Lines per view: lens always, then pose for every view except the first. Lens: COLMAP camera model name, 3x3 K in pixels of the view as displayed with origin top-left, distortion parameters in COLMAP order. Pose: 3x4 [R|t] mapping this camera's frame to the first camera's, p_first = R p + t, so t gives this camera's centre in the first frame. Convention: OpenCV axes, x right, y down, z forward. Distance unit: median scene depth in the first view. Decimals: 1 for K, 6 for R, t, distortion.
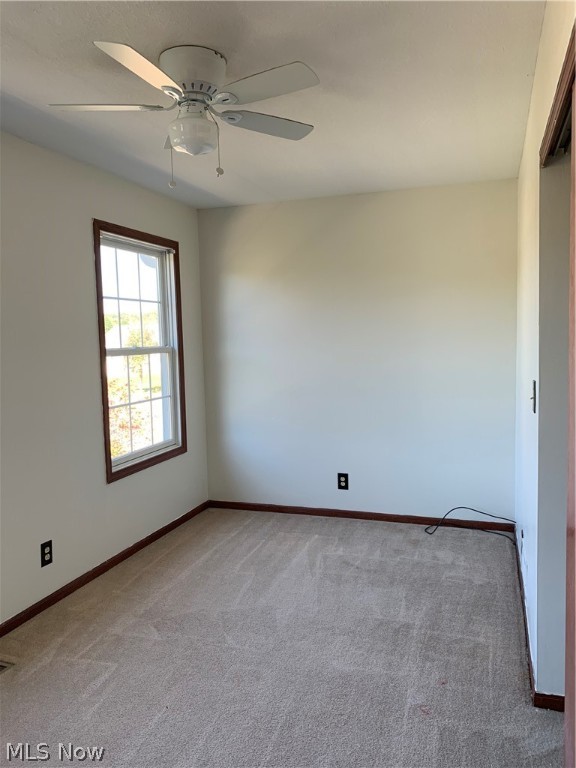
lens RADIAL K [[603.0, 0, 283.5], [0, 603.0, 388.1], [0, 0, 1]] dist [0.045247, -0.038904]
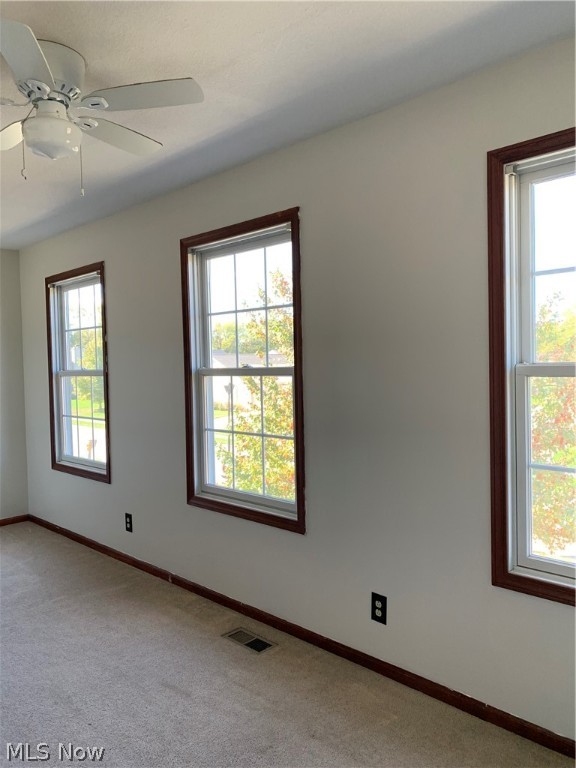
lens RADIAL K [[603.0, 0, 287.5], [0, 603.0, 381.4], [0, 0, 1]] dist [0.045247, -0.038904]
pose [[-0.449736, 0.053915, -0.891533, 0.424949], [-0.053989, 0.994710, 0.087389, -0.113974], [0.891529, 0.087435, -0.444446, 1.309733]]
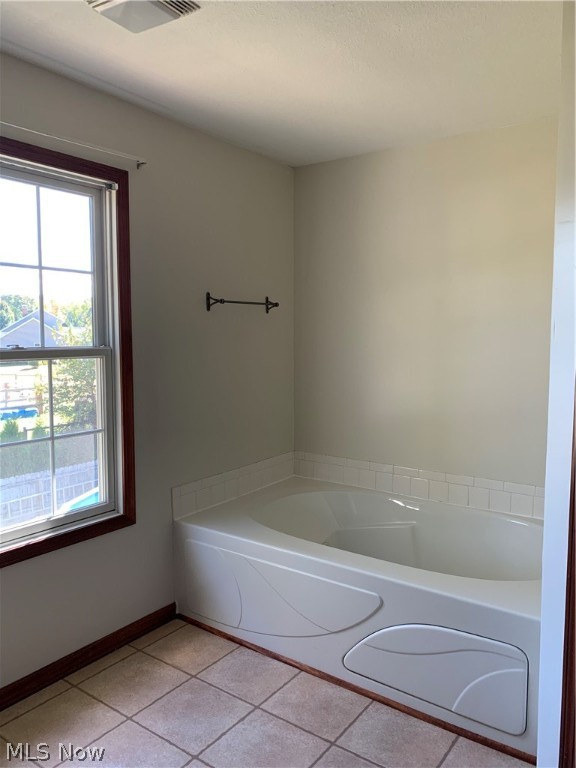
lens RADIAL K [[603.0, 0, 286.4], [0, 603.0, 382.7], [0, 0, 1]] dist [0.045247, -0.038904]
pose [[0.951240, 0.047086, -0.304836, 0.165044], [-0.049628, 0.998768, -0.000589, -0.042995], [0.304433, 0.015688, 0.952405, 0.491612]]
